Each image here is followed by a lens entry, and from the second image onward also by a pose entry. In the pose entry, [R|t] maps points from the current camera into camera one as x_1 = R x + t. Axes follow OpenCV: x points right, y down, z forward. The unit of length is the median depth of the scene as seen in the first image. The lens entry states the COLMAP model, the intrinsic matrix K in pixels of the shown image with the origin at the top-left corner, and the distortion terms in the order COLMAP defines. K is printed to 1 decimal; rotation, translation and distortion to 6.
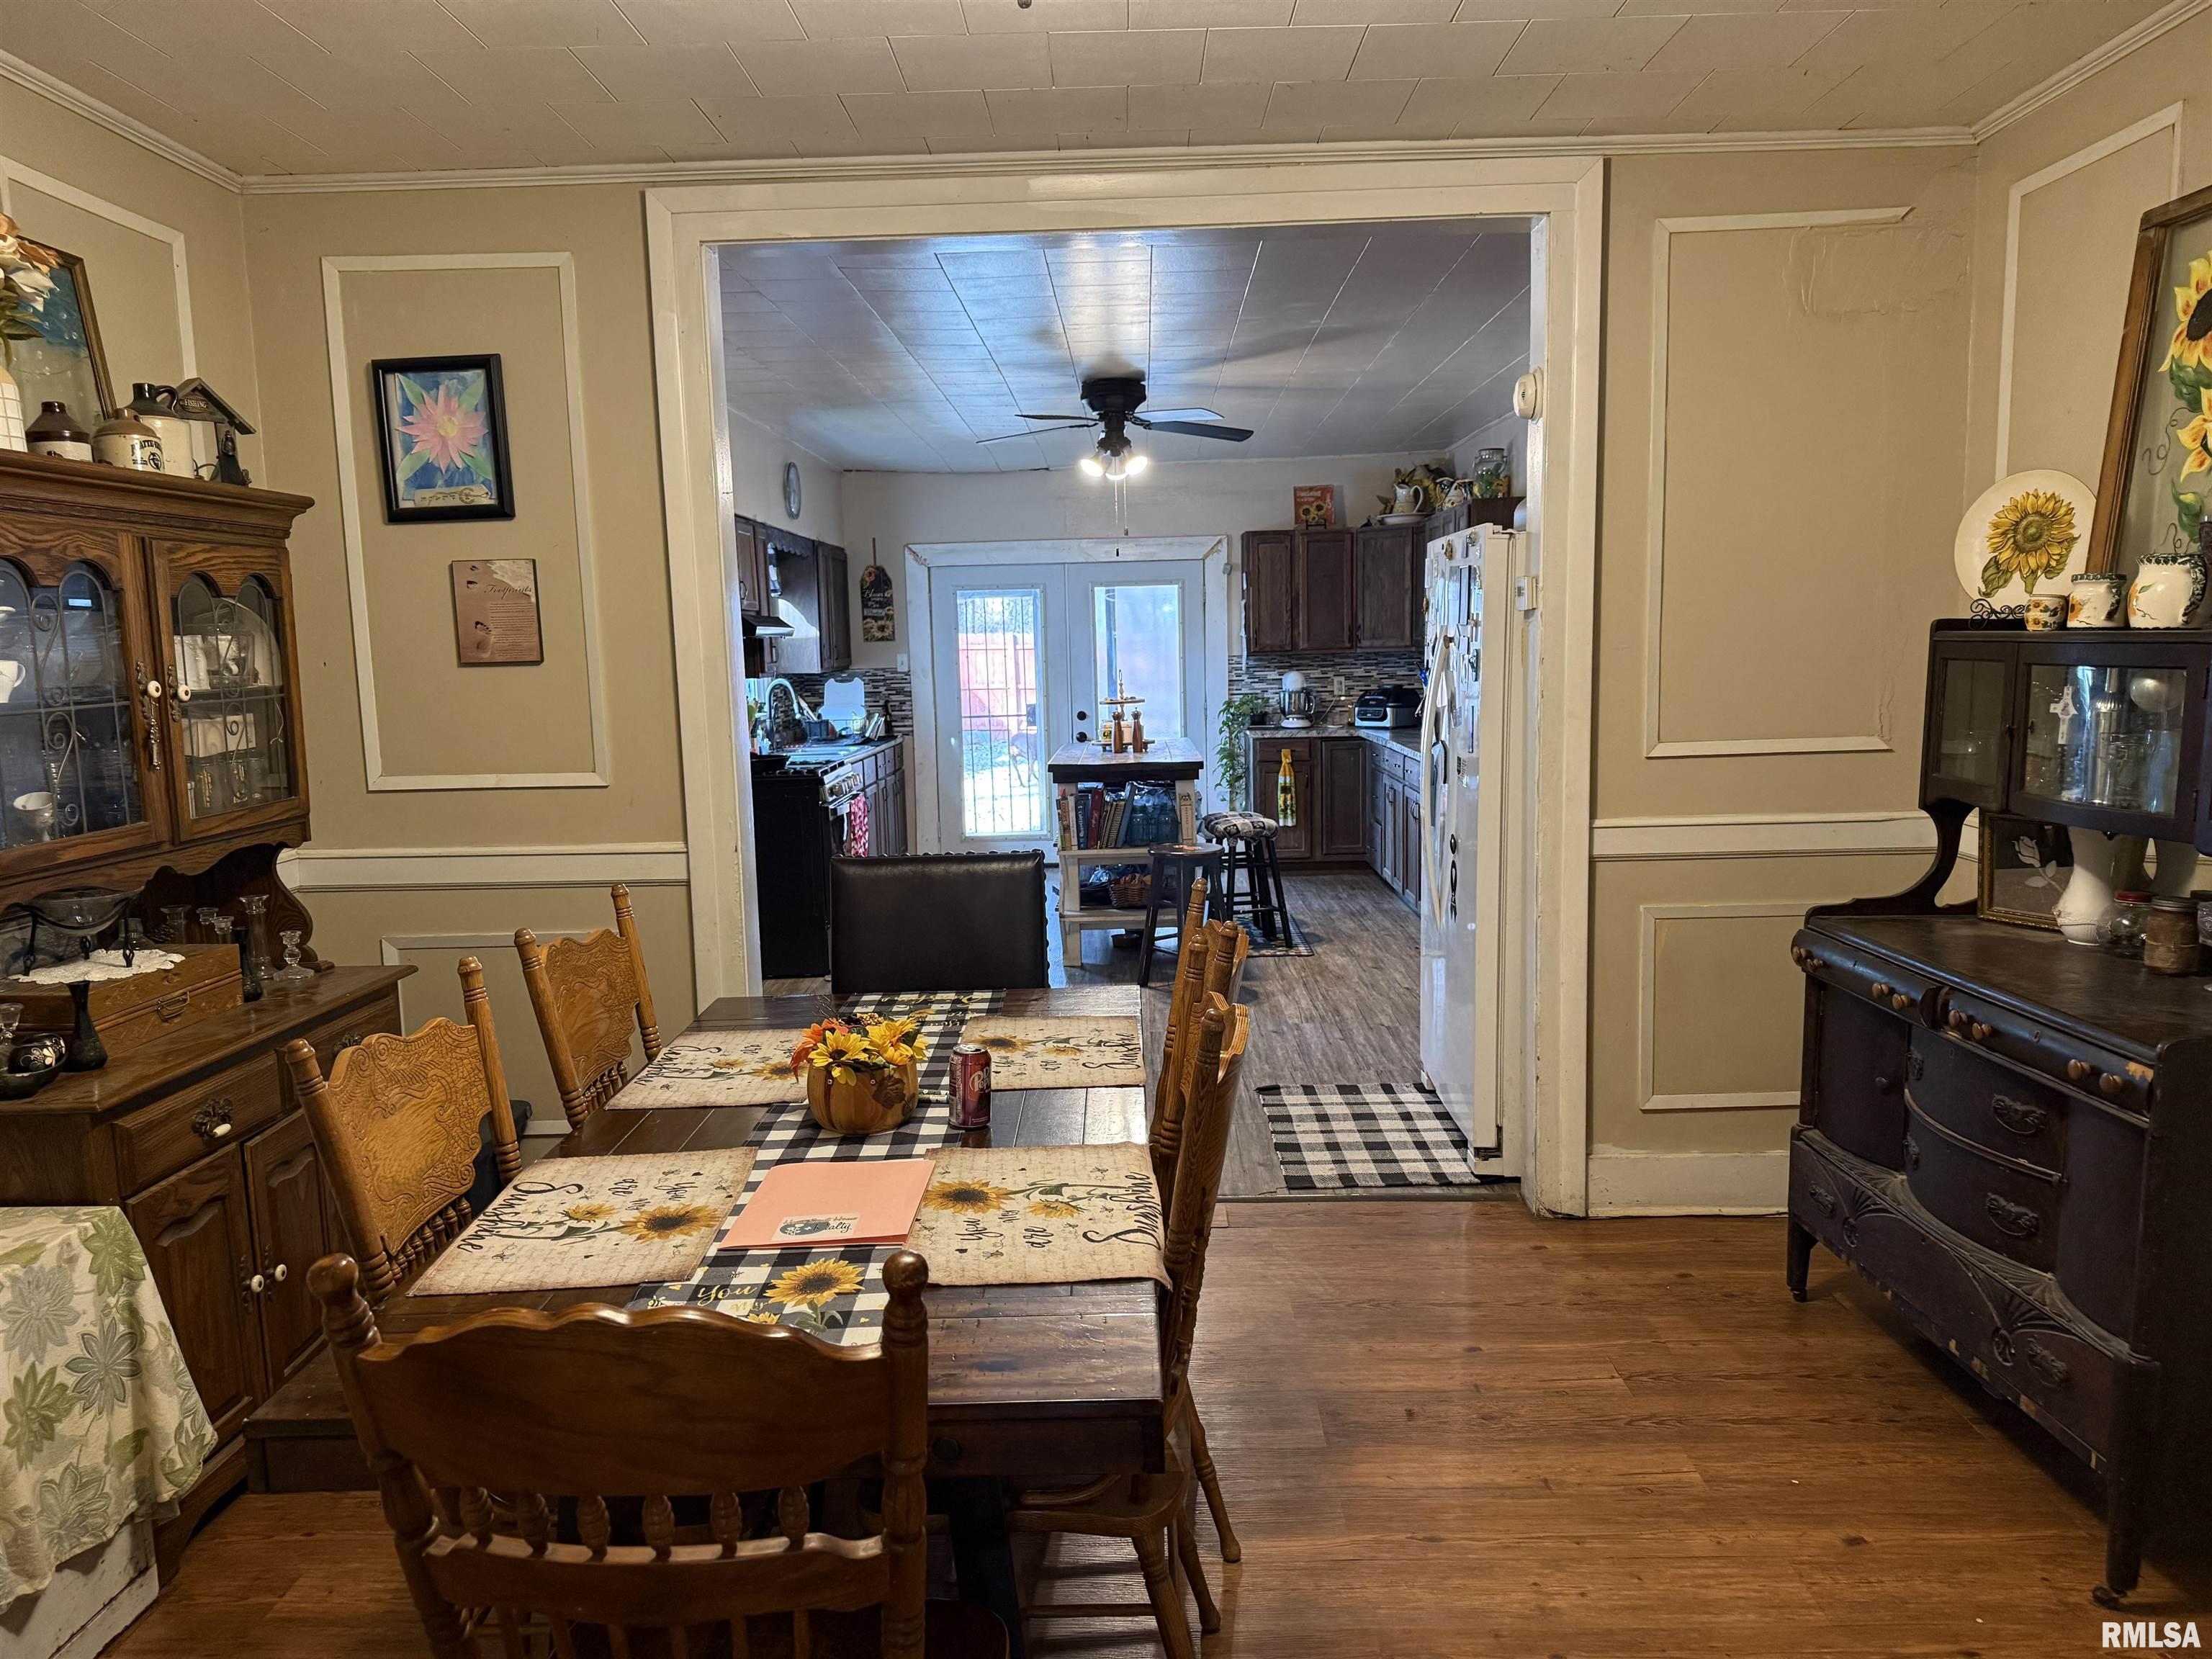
lens RADIAL K [[1517.7, 0, 1124.5], [0, 1517.7, 831.1], [0, 0, 1]] dist [0.106567, -0.131067]
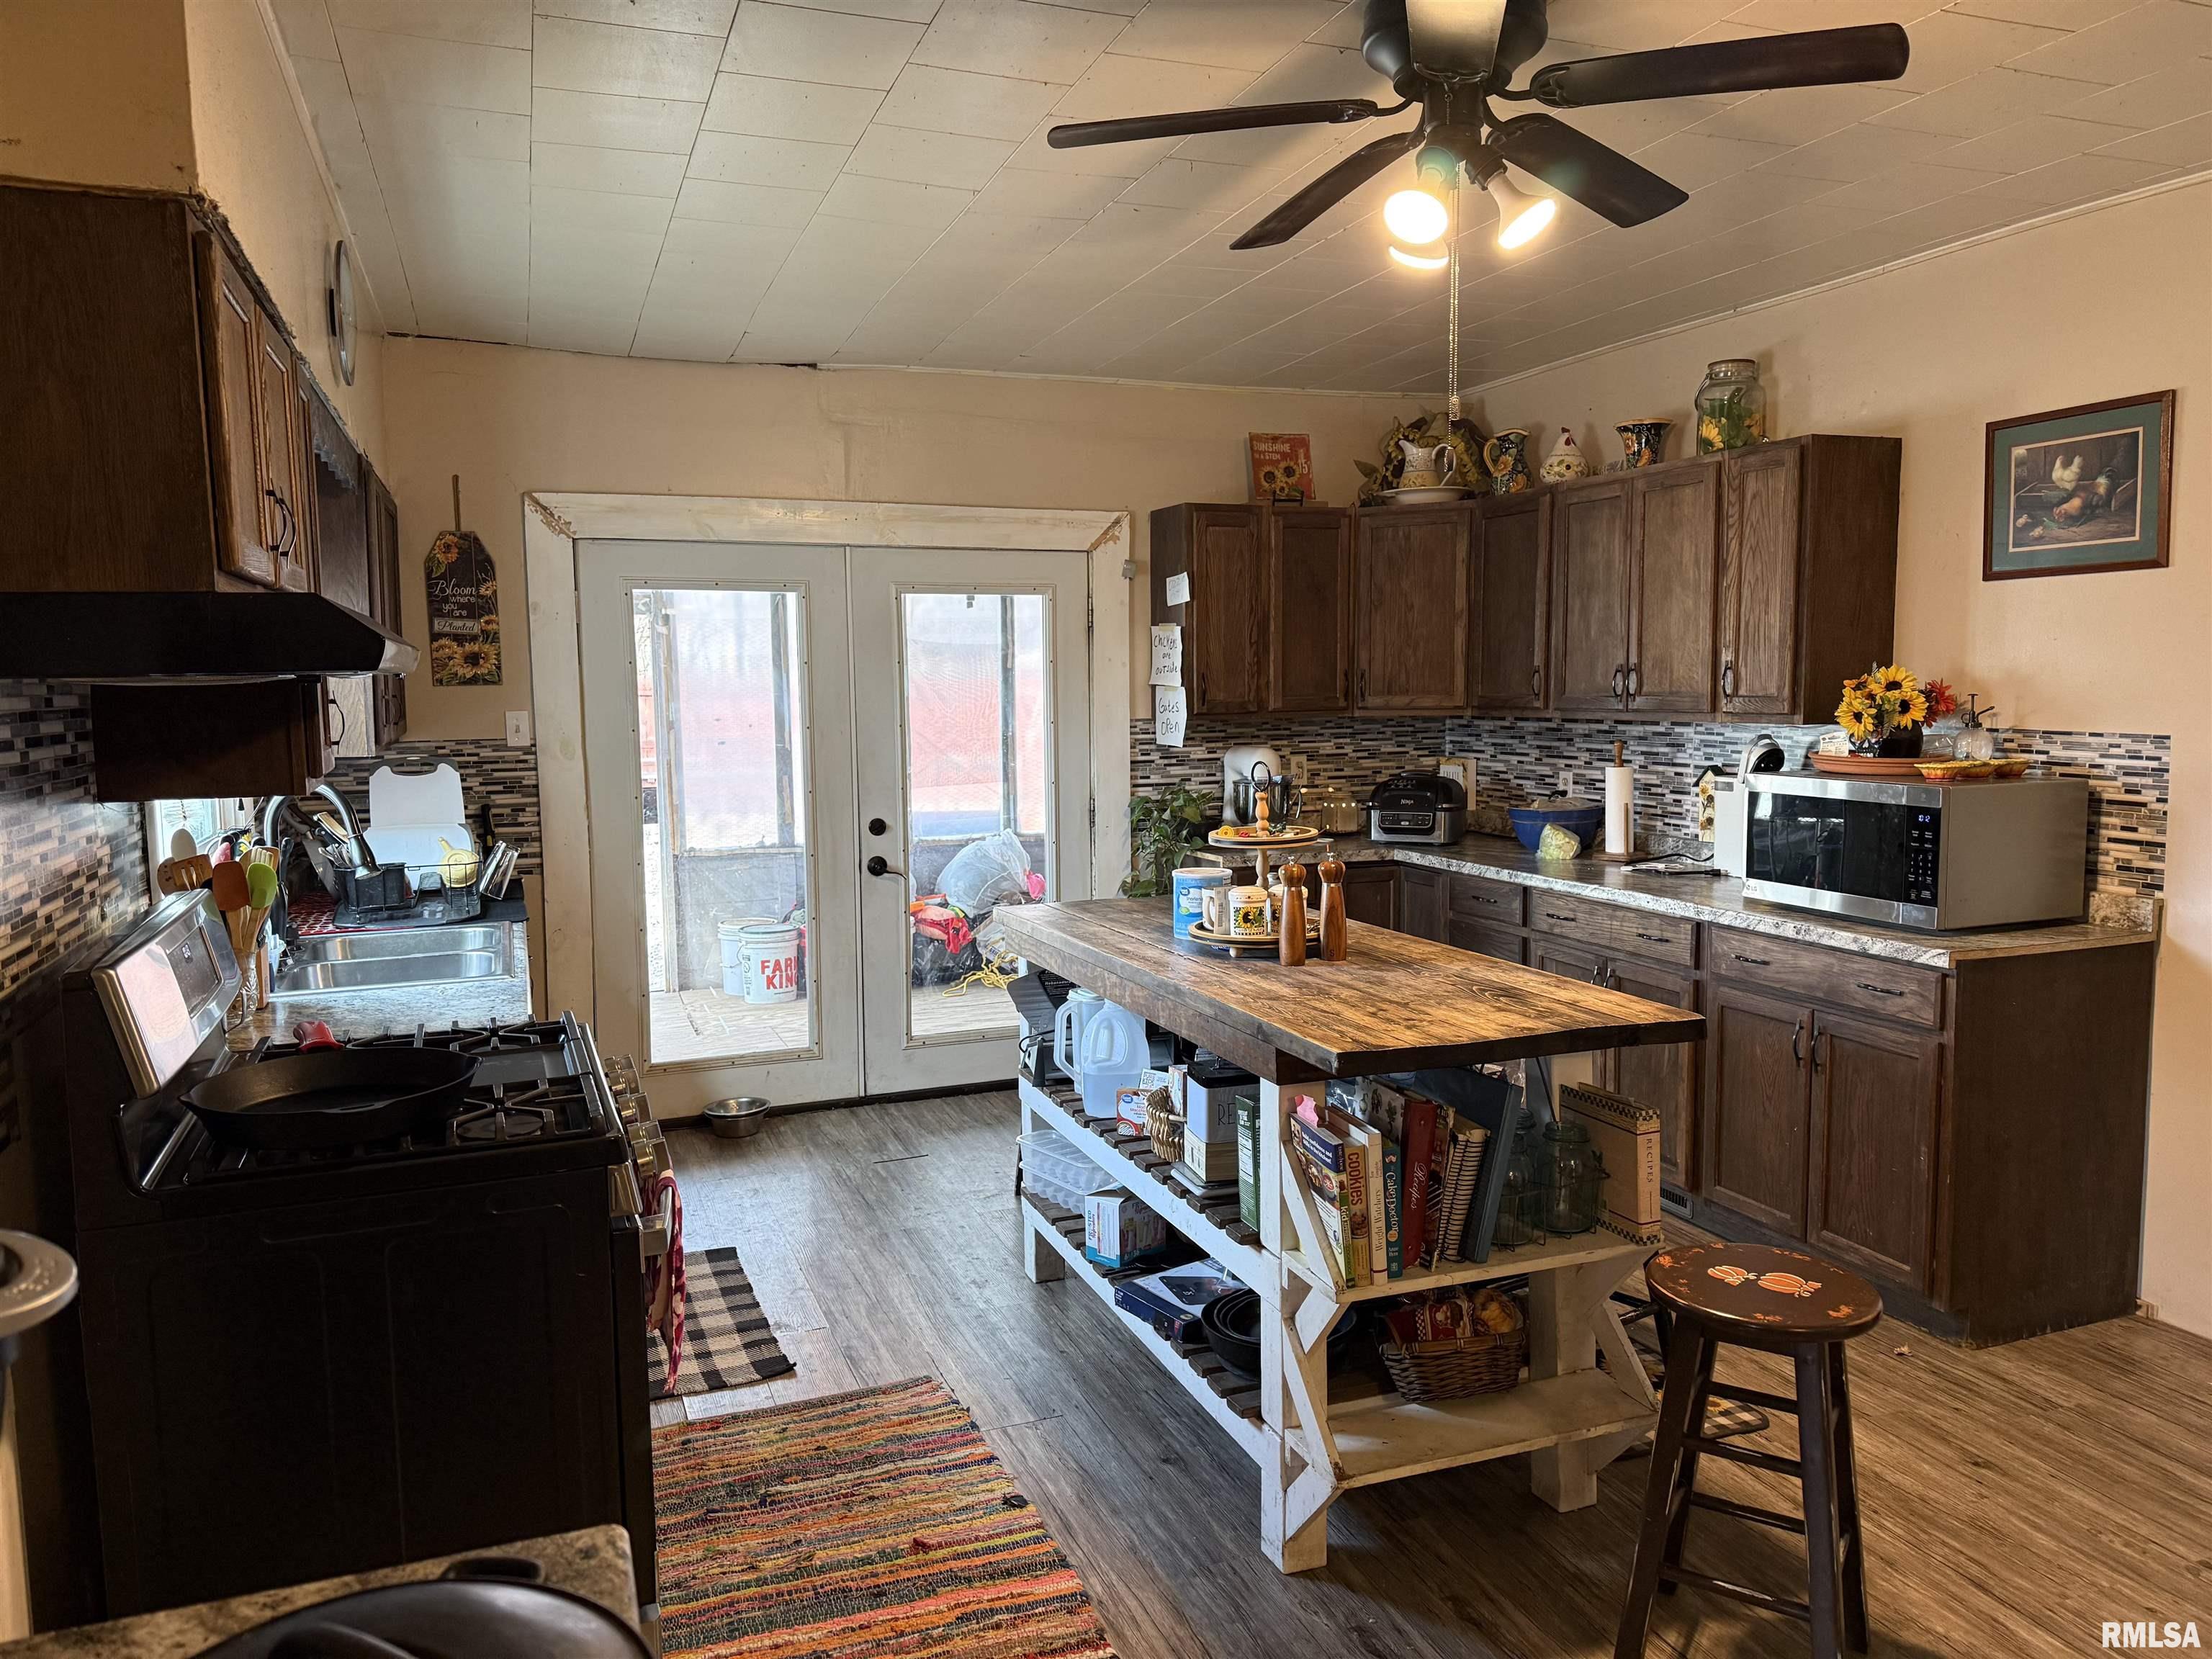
lens RADIAL K [[1536.7, 0, 1120.1], [0, 1536.7, 825.7], [0, 0, 1]] dist [0.085535, -0.104371]
pose [[0.932747, -0.018738, 0.360045, -0.151731], [0.032170, 0.998991, -0.031349, -0.058948], [-0.359095, 0.040823, 0.932408, 0.476522]]
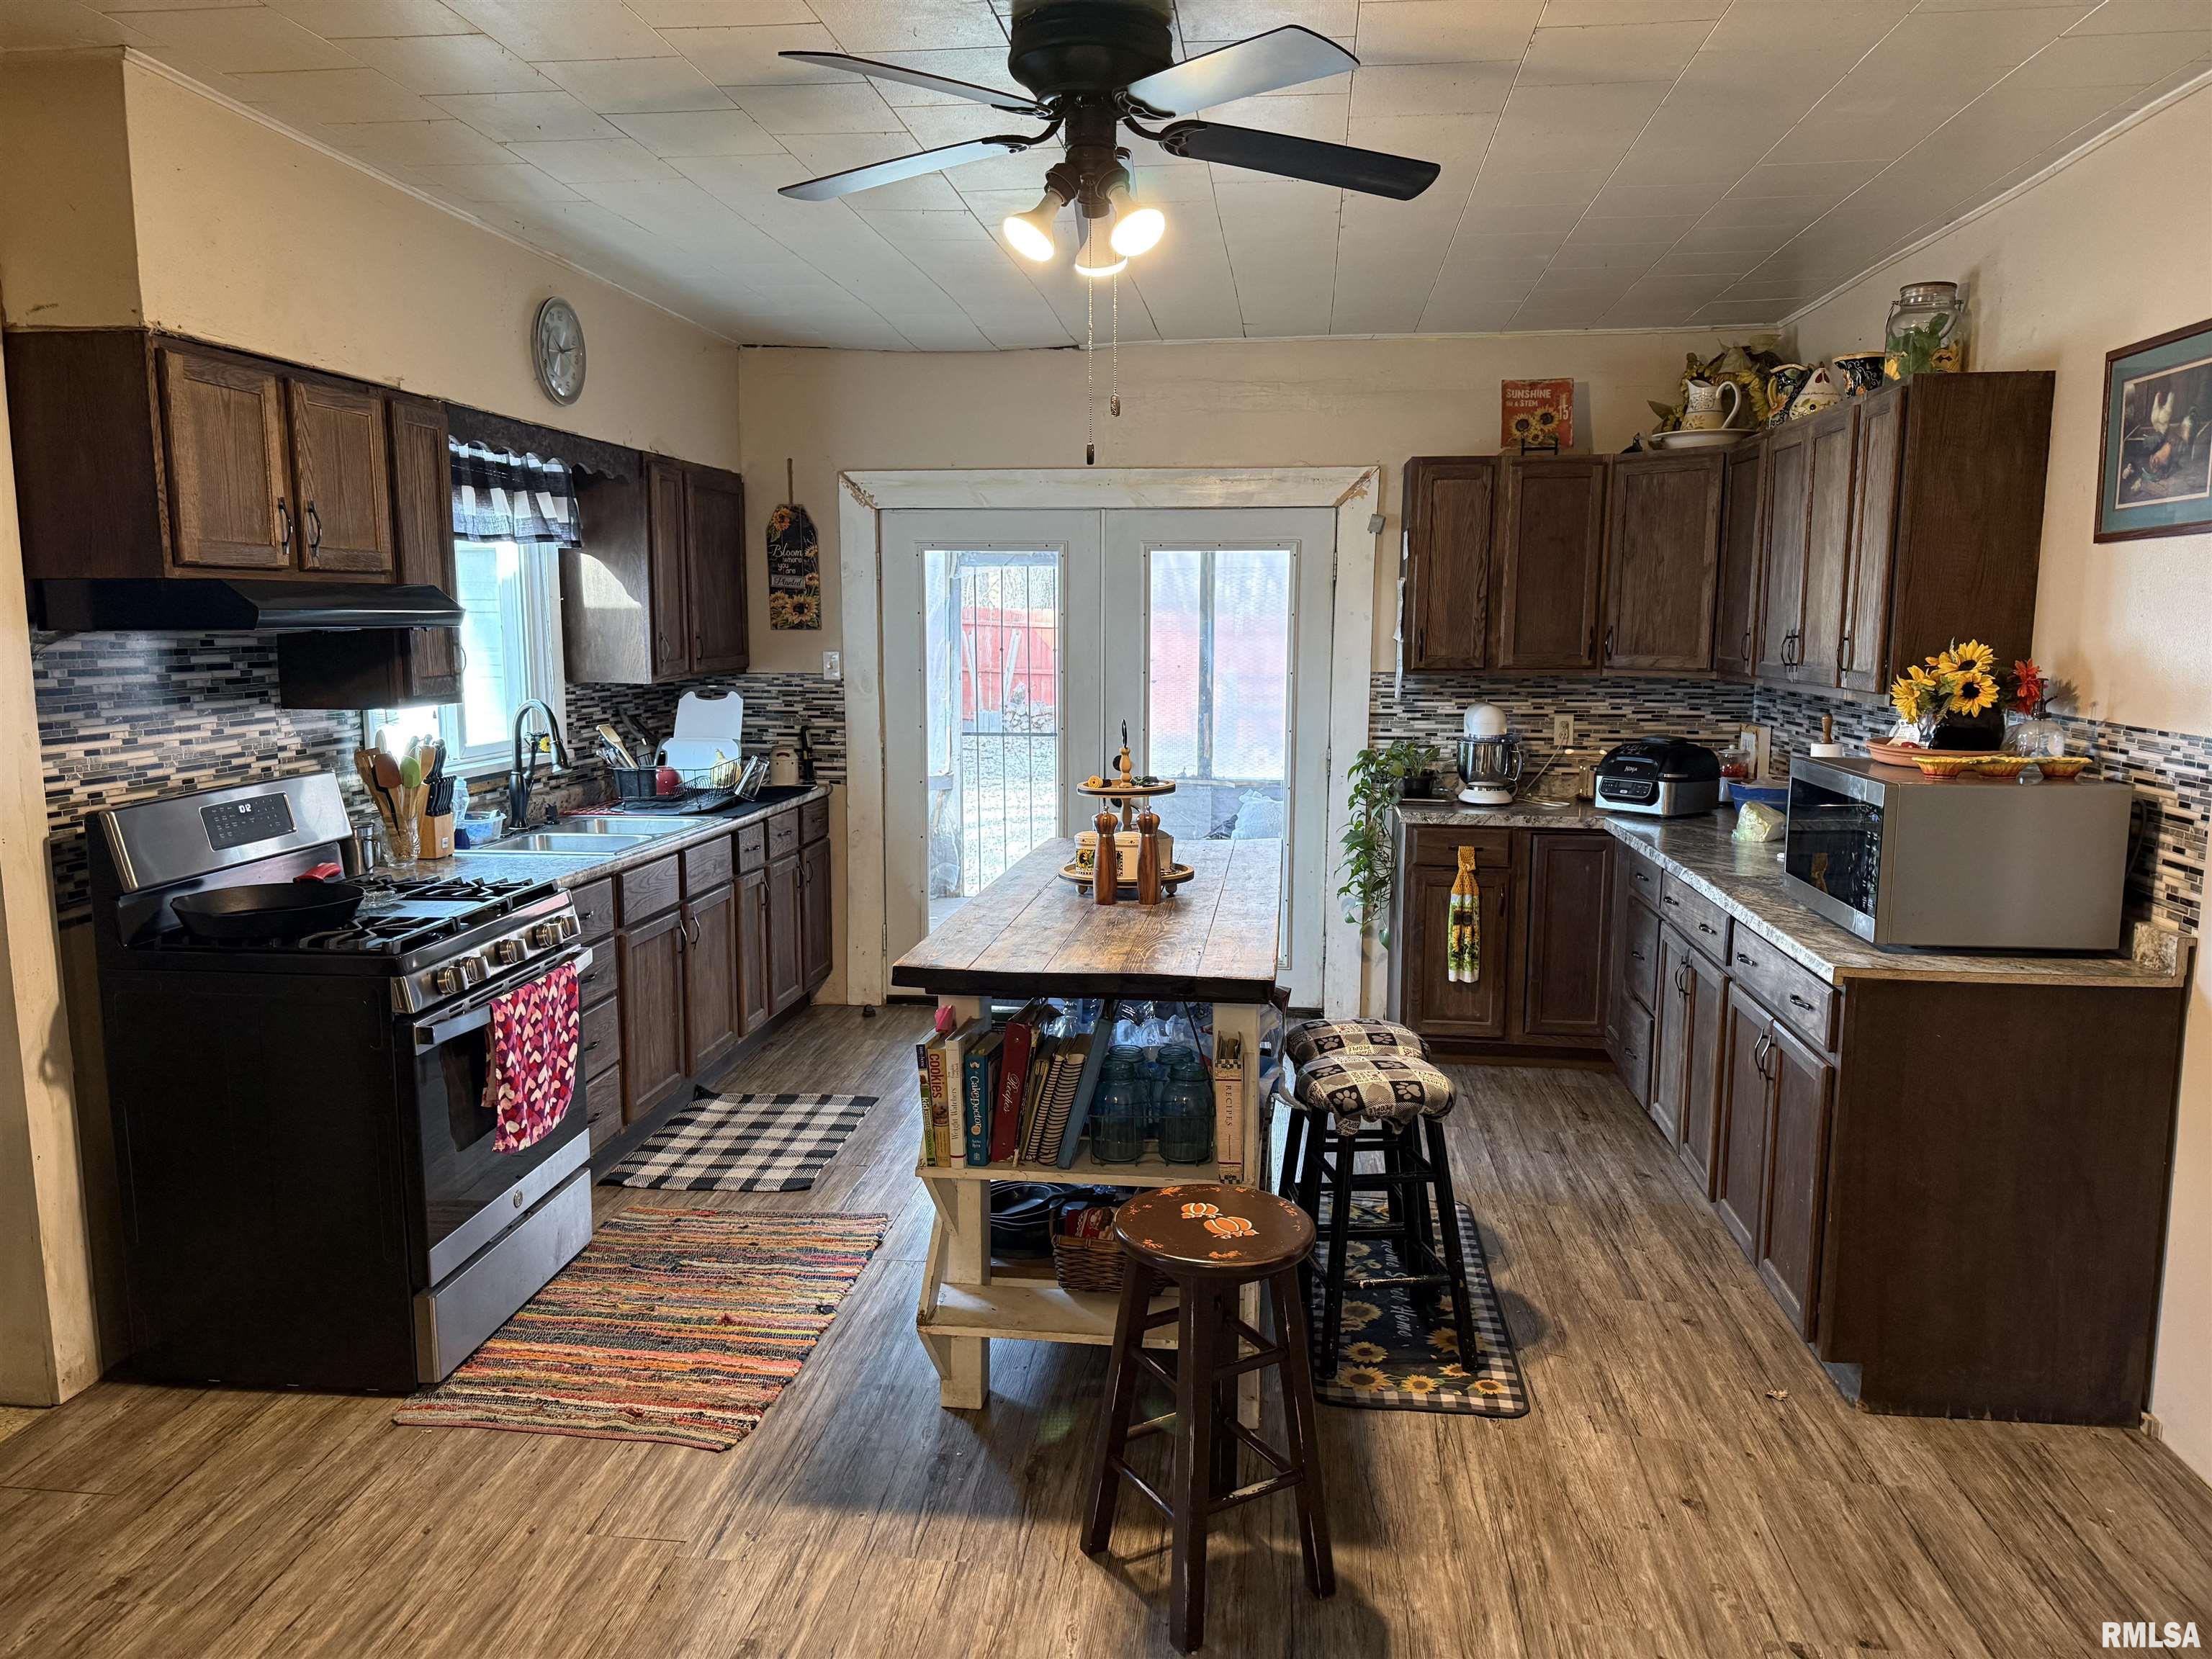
lens RADIAL K [[1553.9, 0, 1103.6], [0, 1553.9, 824.9], [0, 0, 1]] dist [0.089528, -0.097323]
pose [[0.993209, 0.045093, -0.107254, 0.033977], [-0.043967, 0.998950, 0.012843, -0.061867], [0.107720, -0.008040, 0.994149, 0.404971]]
